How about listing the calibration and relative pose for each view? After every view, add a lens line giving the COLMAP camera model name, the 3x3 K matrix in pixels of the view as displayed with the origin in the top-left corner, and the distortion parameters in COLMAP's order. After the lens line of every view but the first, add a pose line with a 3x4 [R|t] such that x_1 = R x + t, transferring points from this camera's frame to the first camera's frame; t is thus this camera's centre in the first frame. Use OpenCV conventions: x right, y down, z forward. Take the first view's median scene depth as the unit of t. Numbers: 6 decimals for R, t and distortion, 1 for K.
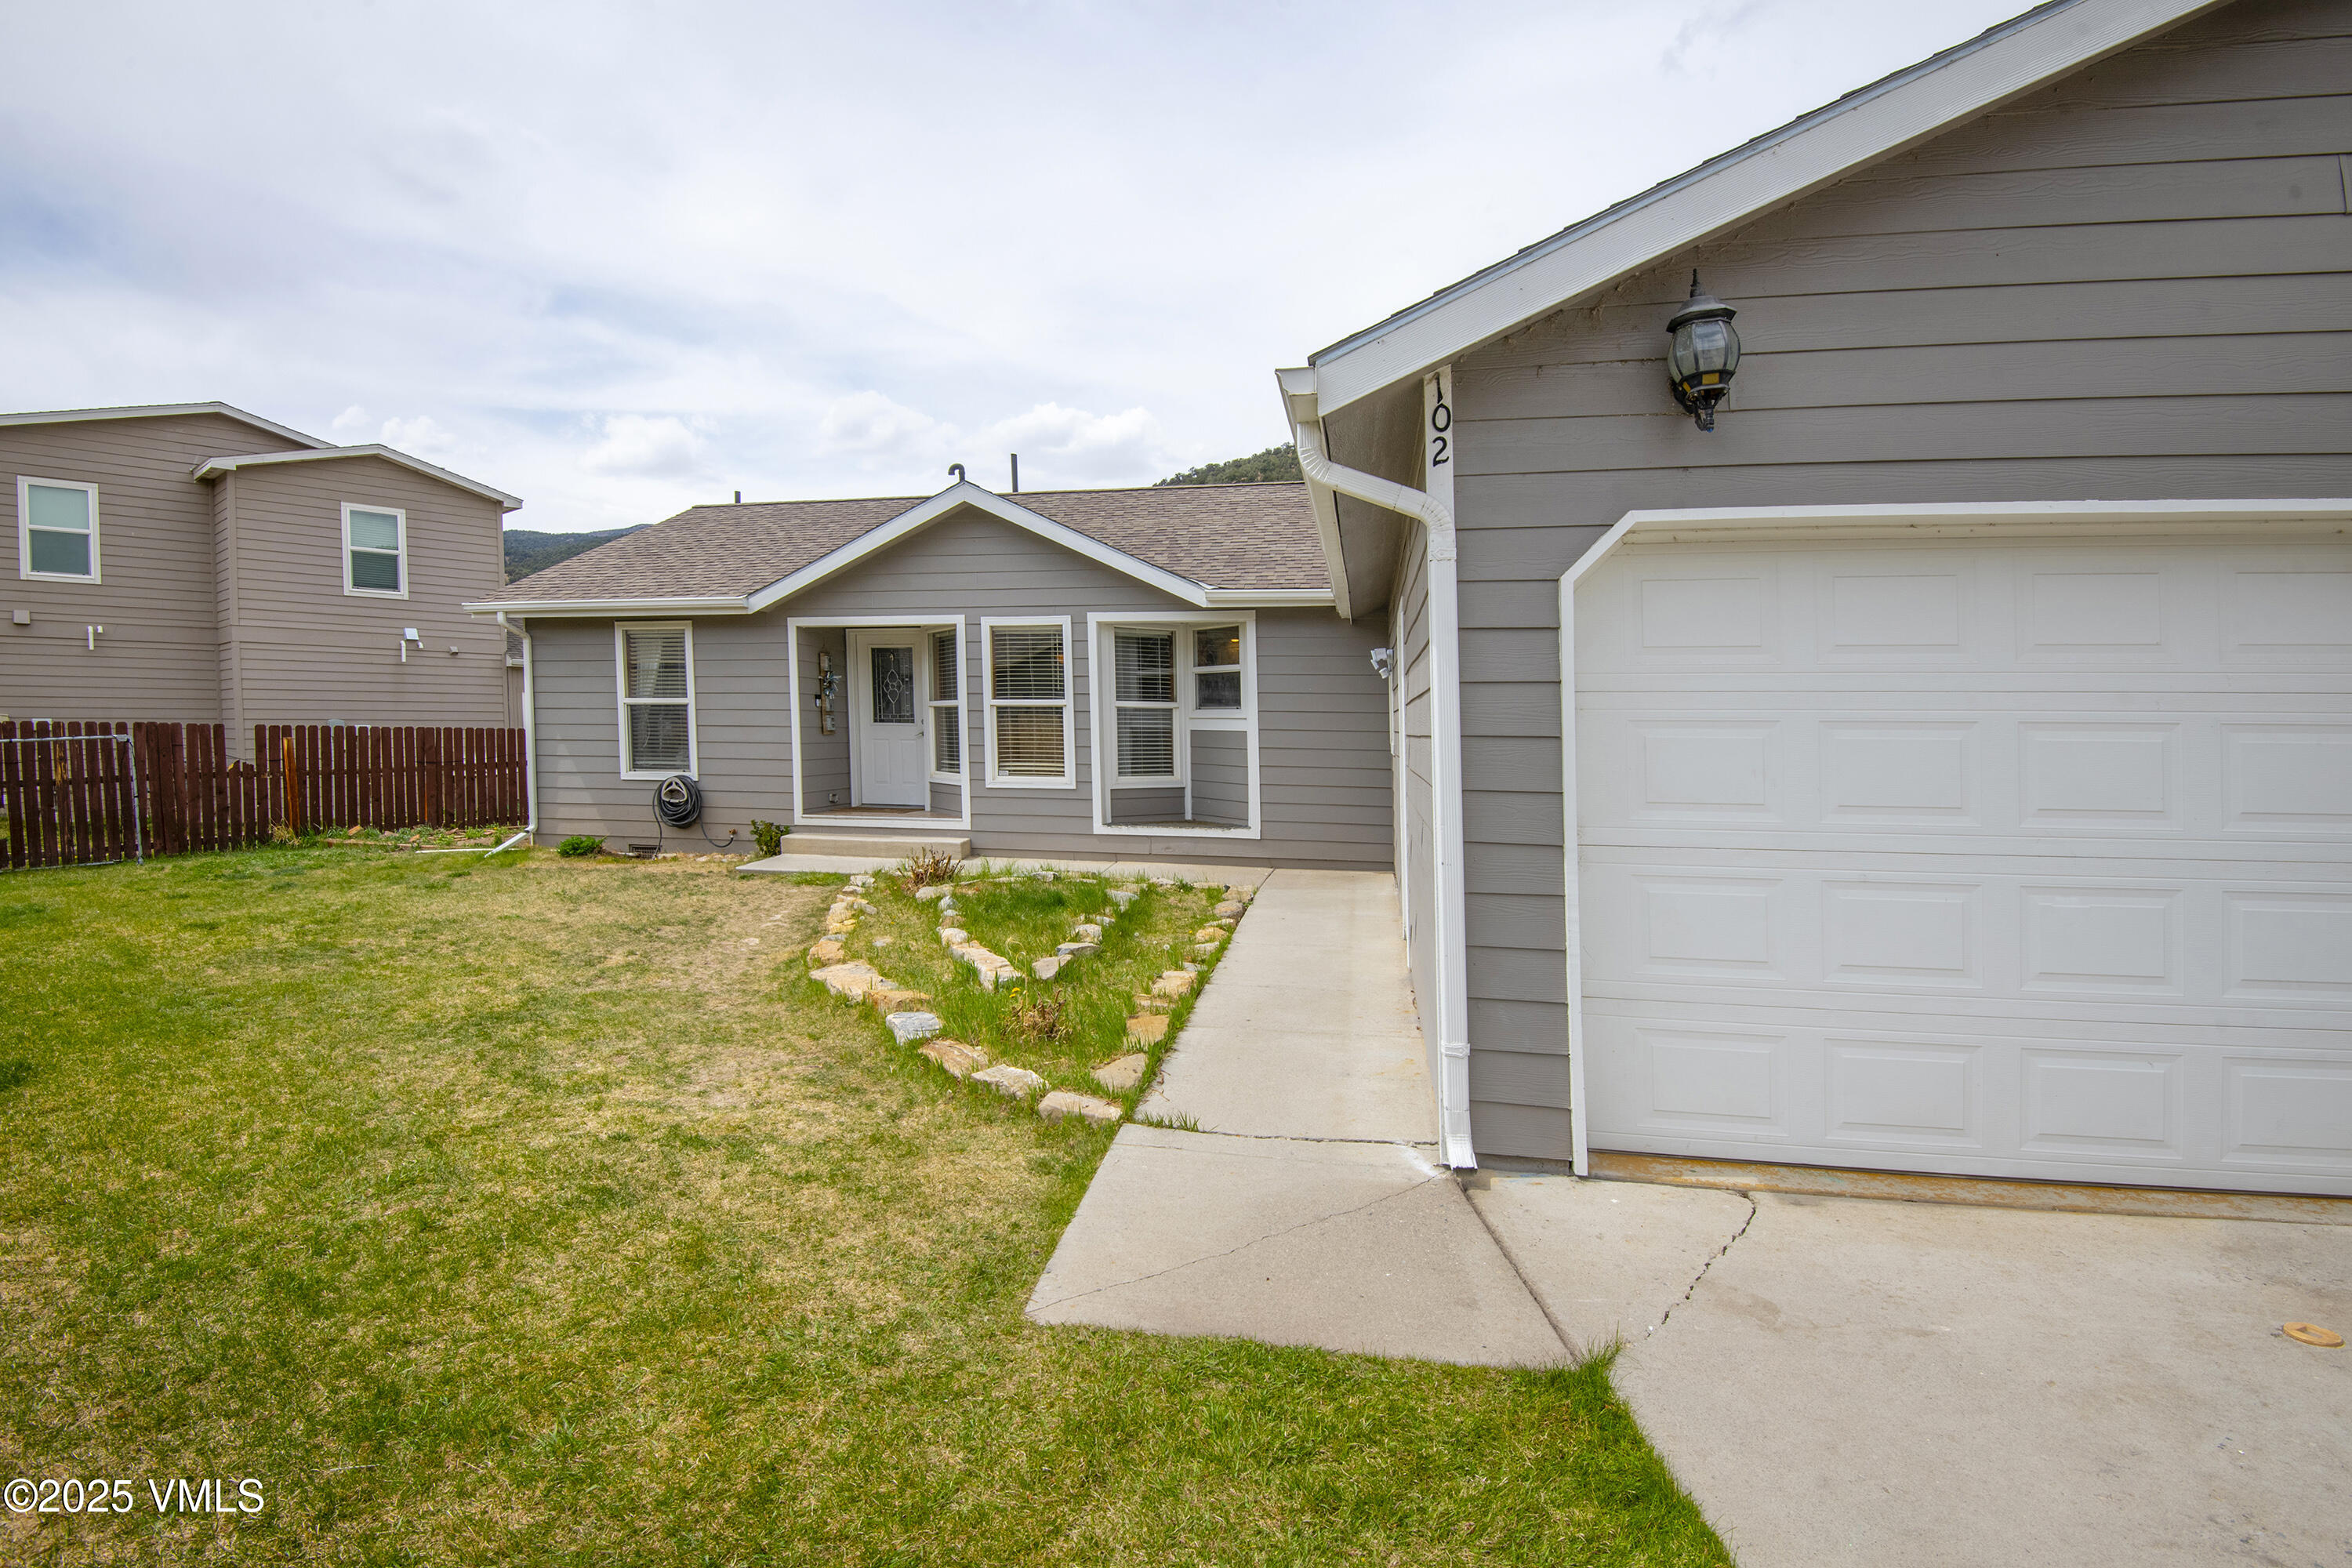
lens RADIAL K [[1168.5, 0, 1334.5], [0, 1168.5, 780.3], [0, 0, 1]] dist [-0.024038, -0.007295]
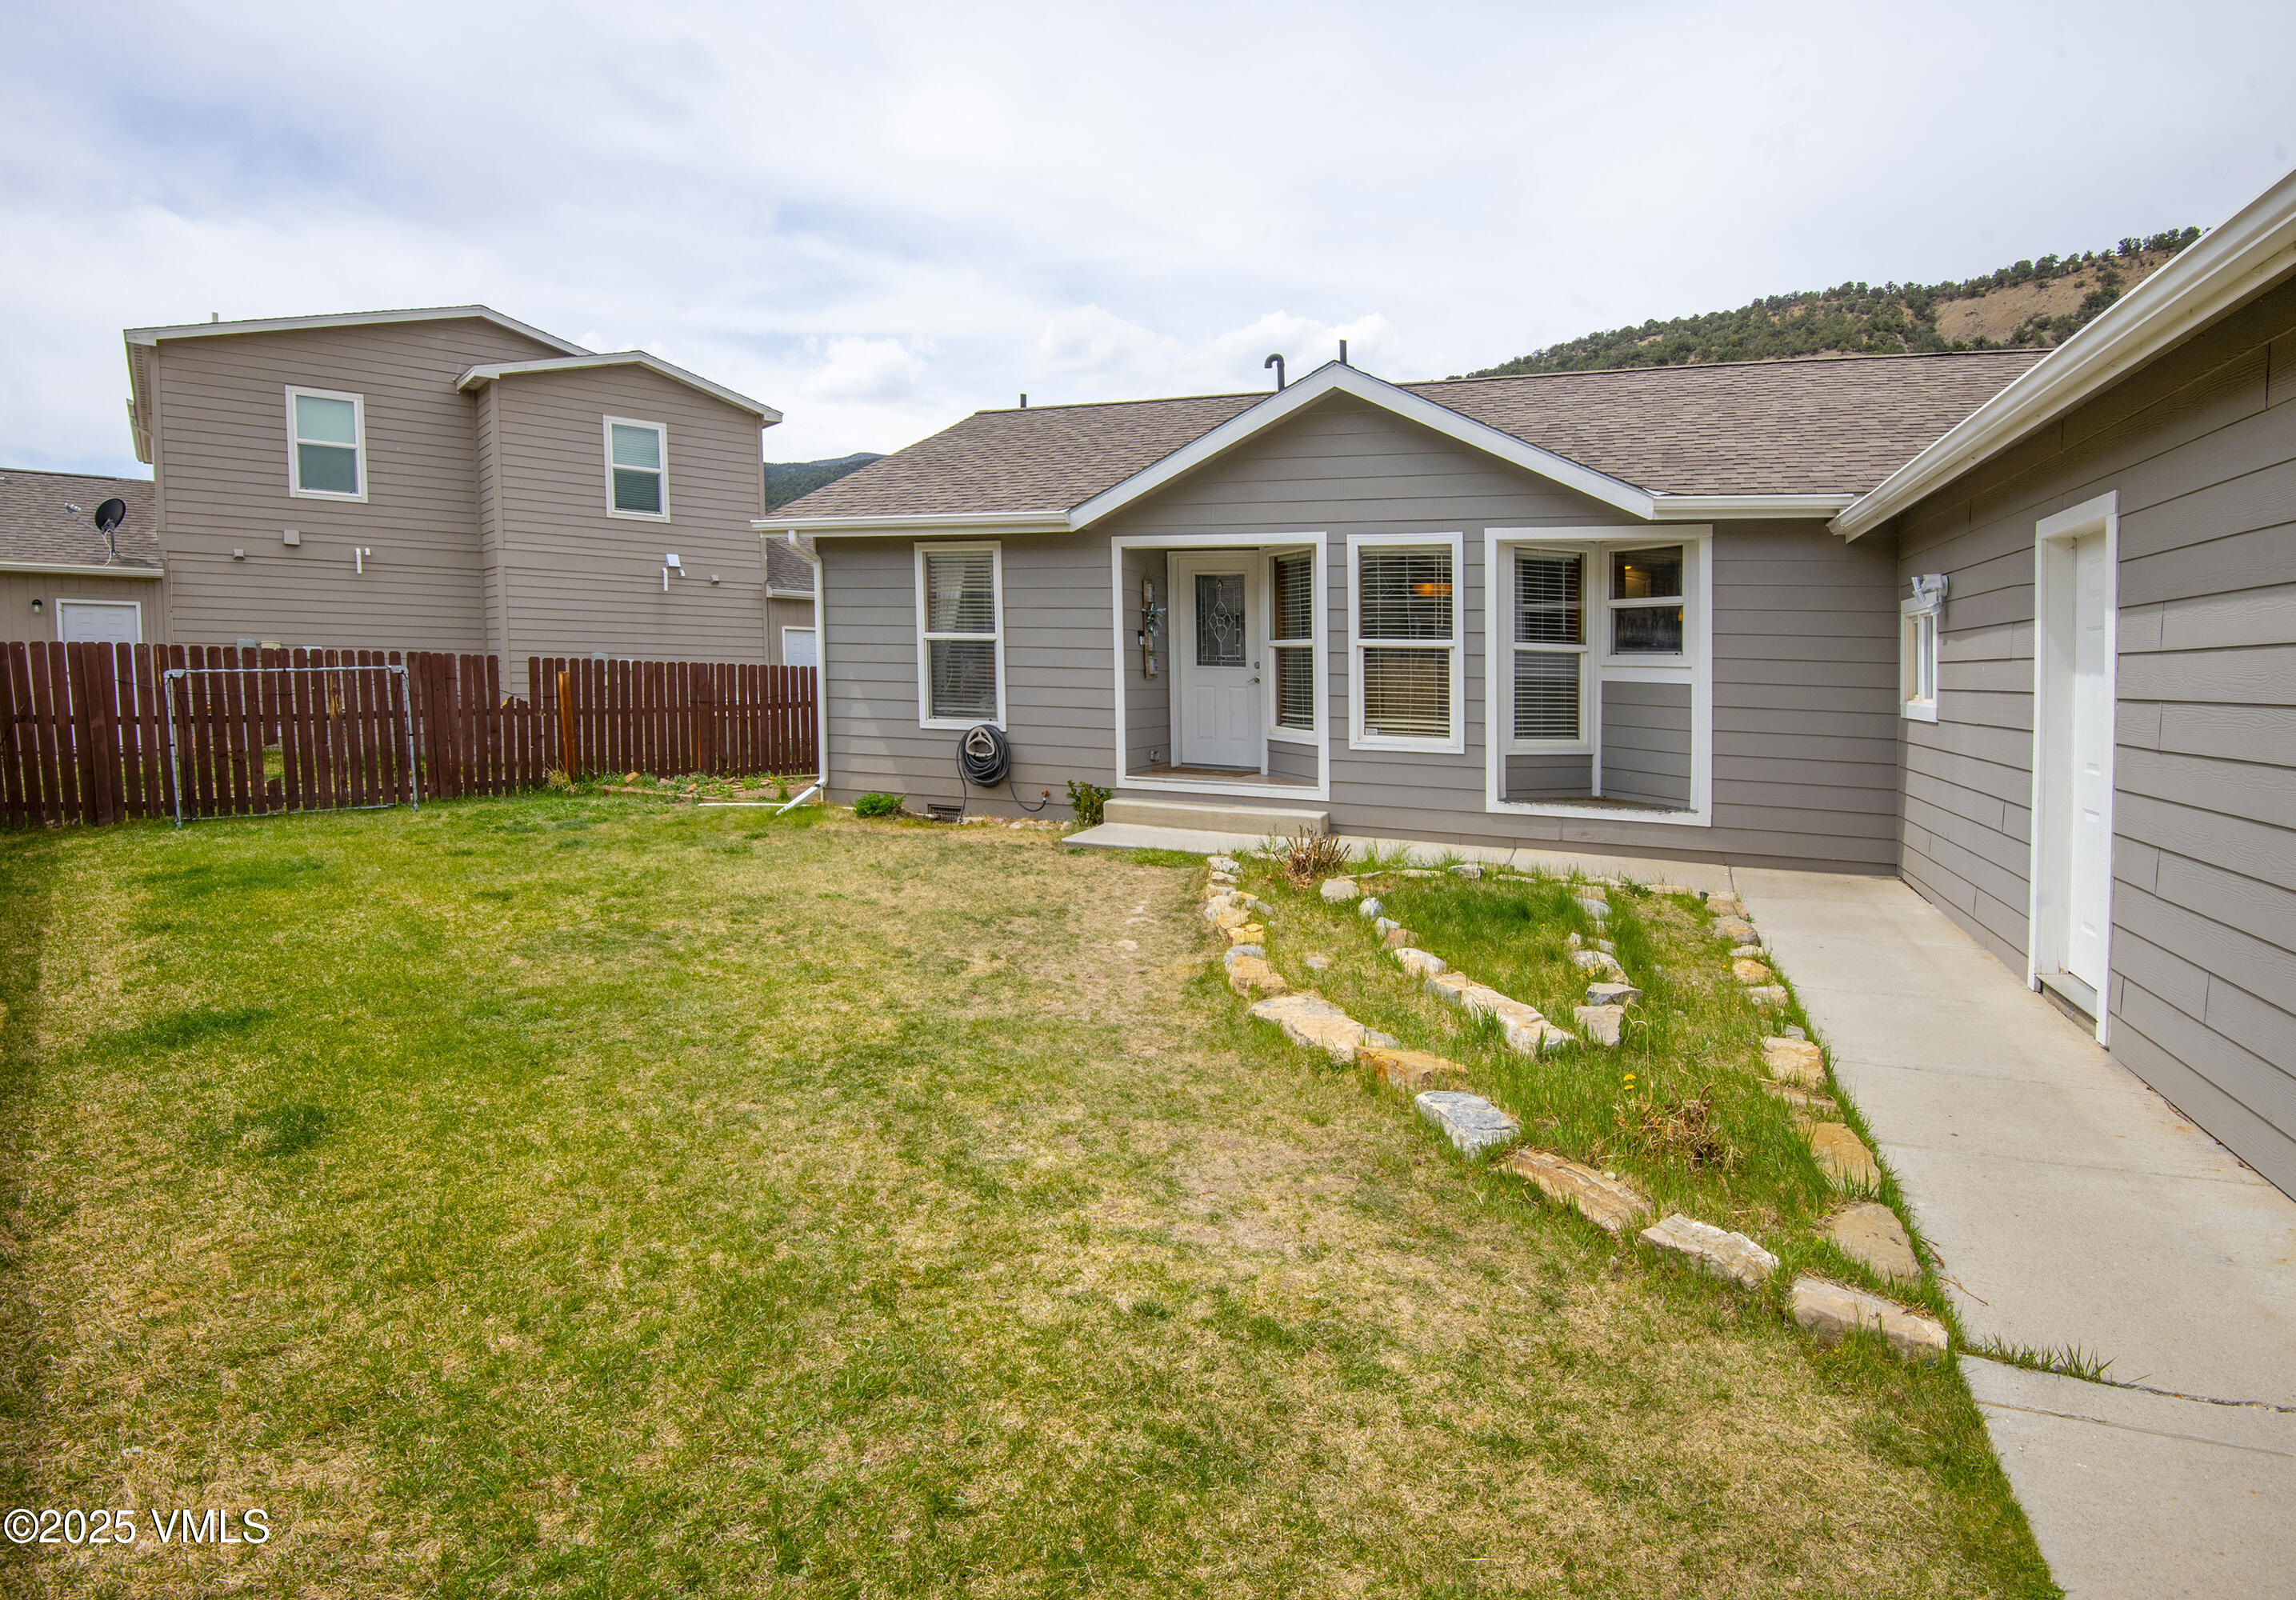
lens RADIAL K [[1295.9, 0, 1318.5], [0, 1295.9, 779.9], [0, 0, 1]] dist [-0.008615, -0.009981]
pose [[0.981559, 0.031091, -0.188612, -0.148454], [-0.024437, 0.998998, 0.037500, -0.005441], [0.189589, -0.032199, 0.981335, 0.118775]]
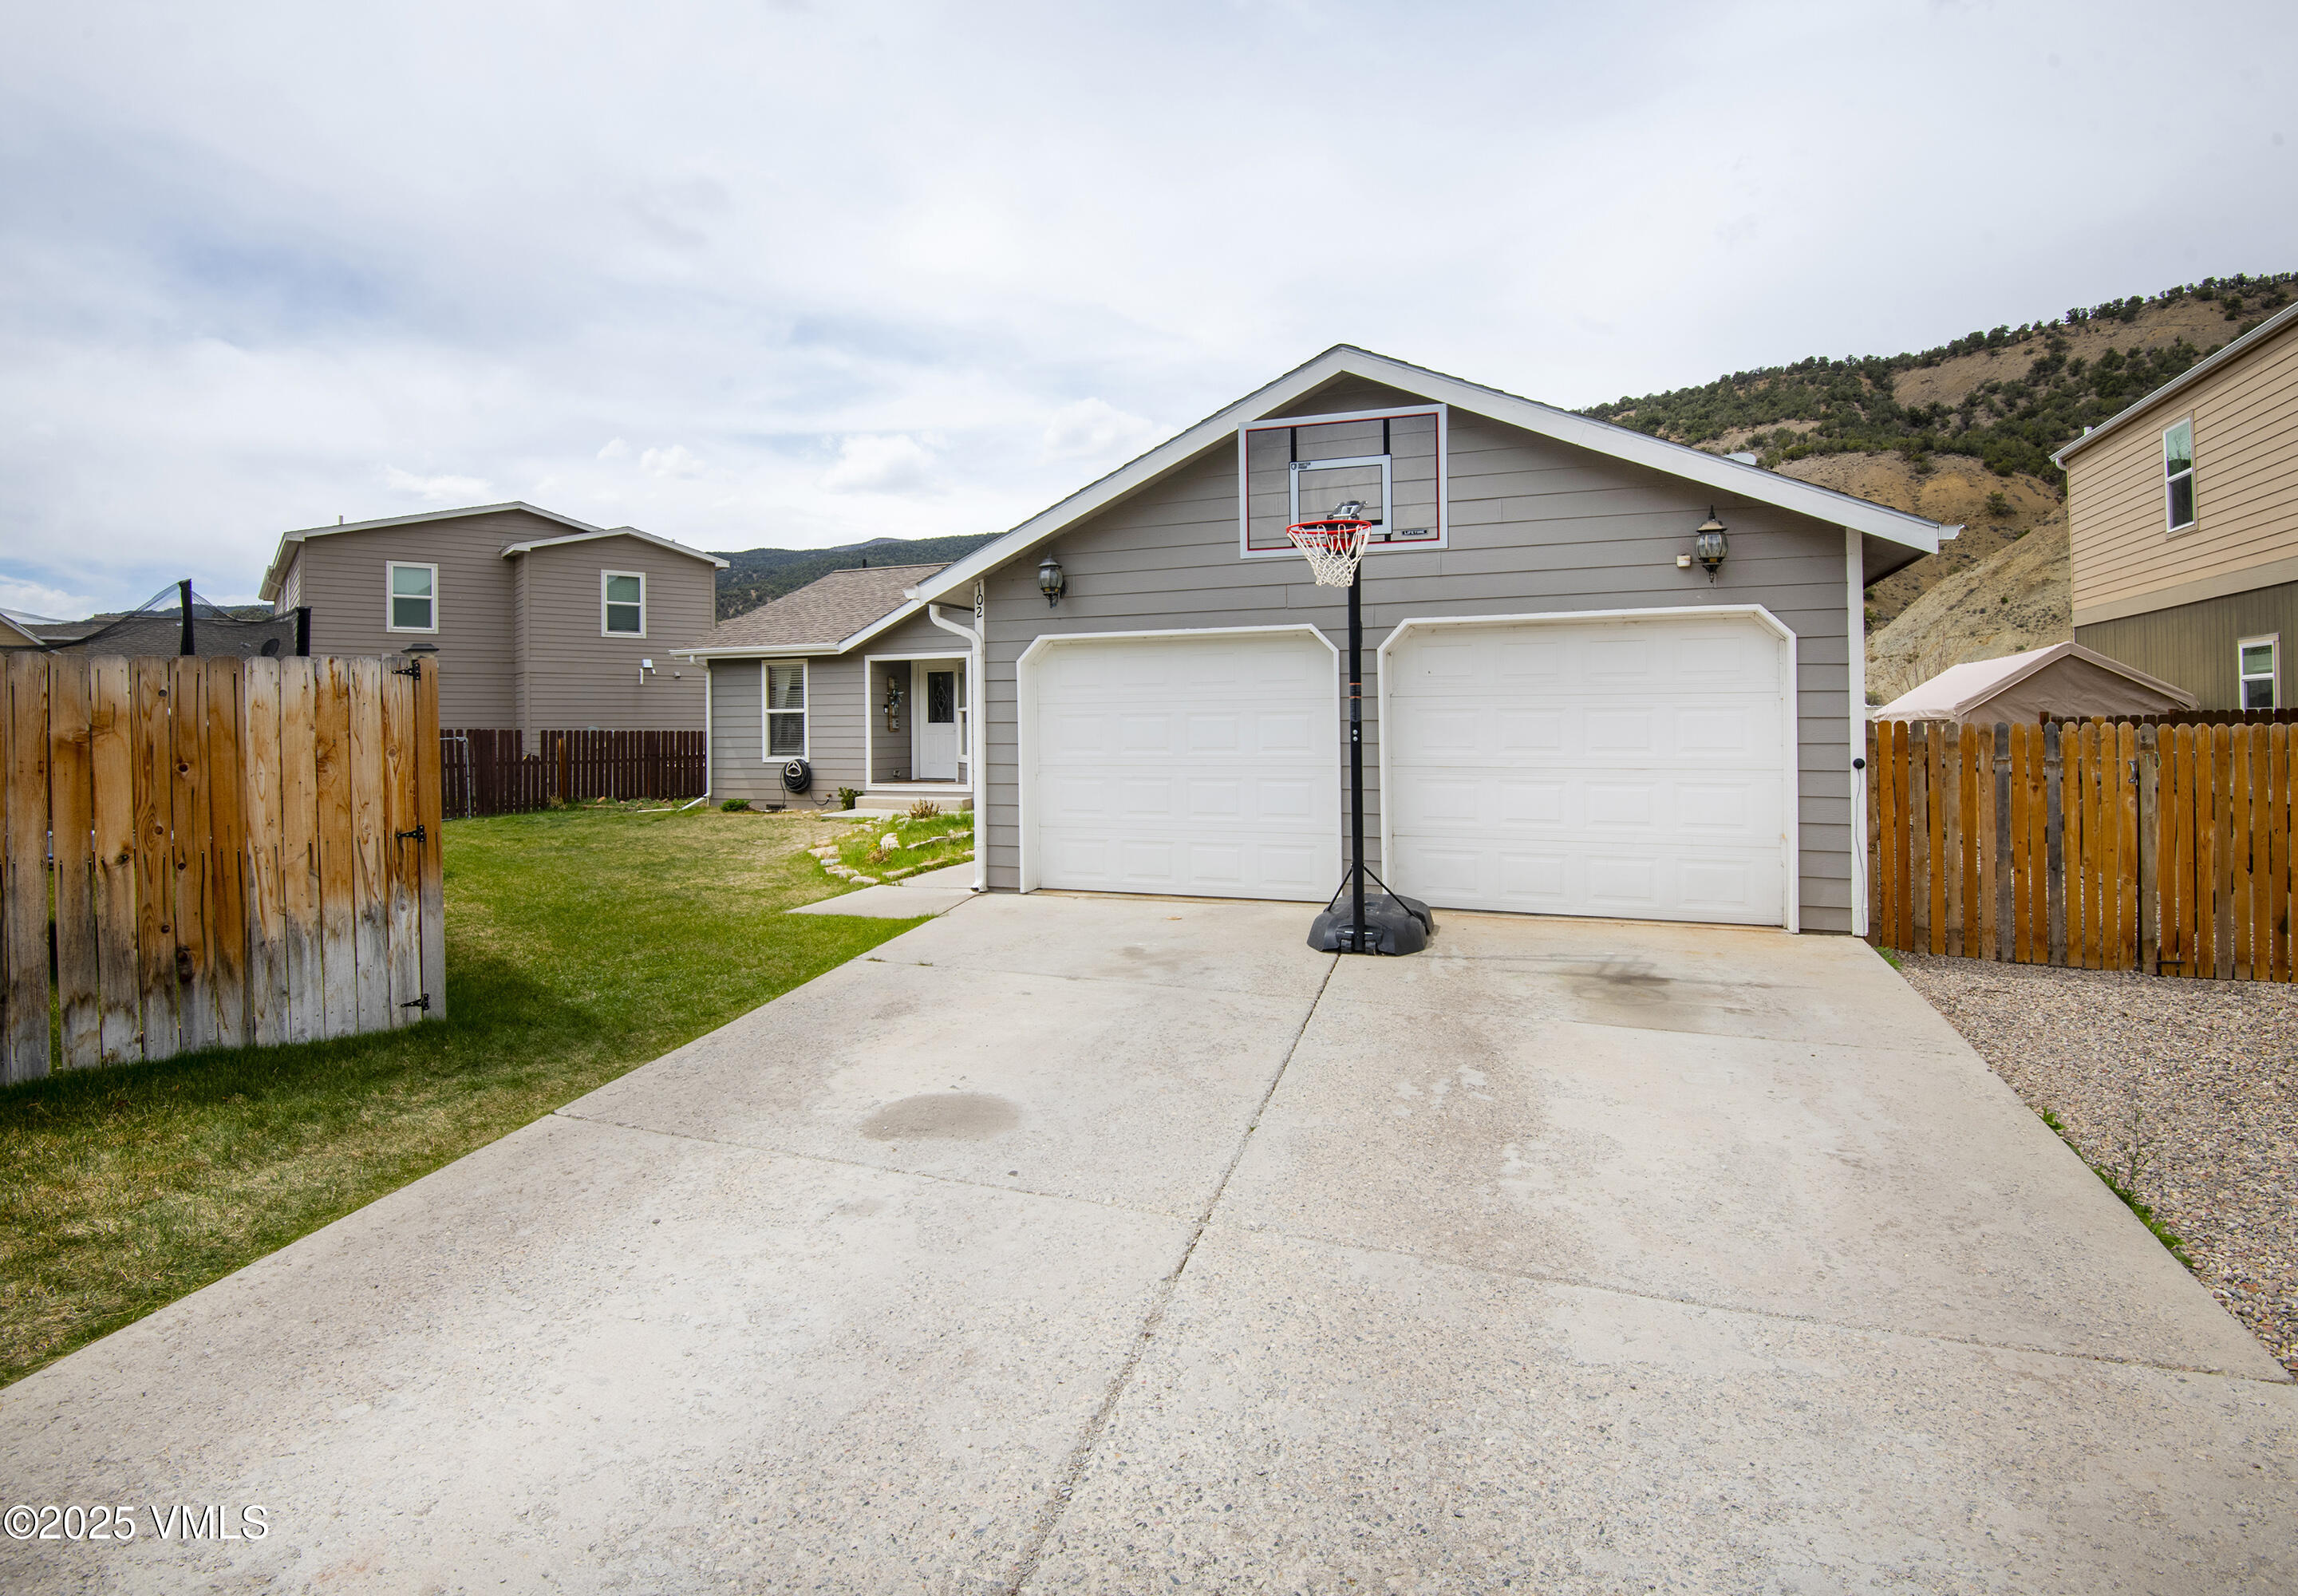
lens RADIAL K [[1325.1, 0, 1451.3], [0, 1325.1, 690.5], [0, 0, 1]] dist [-0.004932, -0.007924]
pose [[0.989824, -0.018832, -0.141046, 0.546399], [0.008499, 0.997258, -0.073510, 0.041761], [0.142043, 0.071564, 0.987270, -0.621347]]
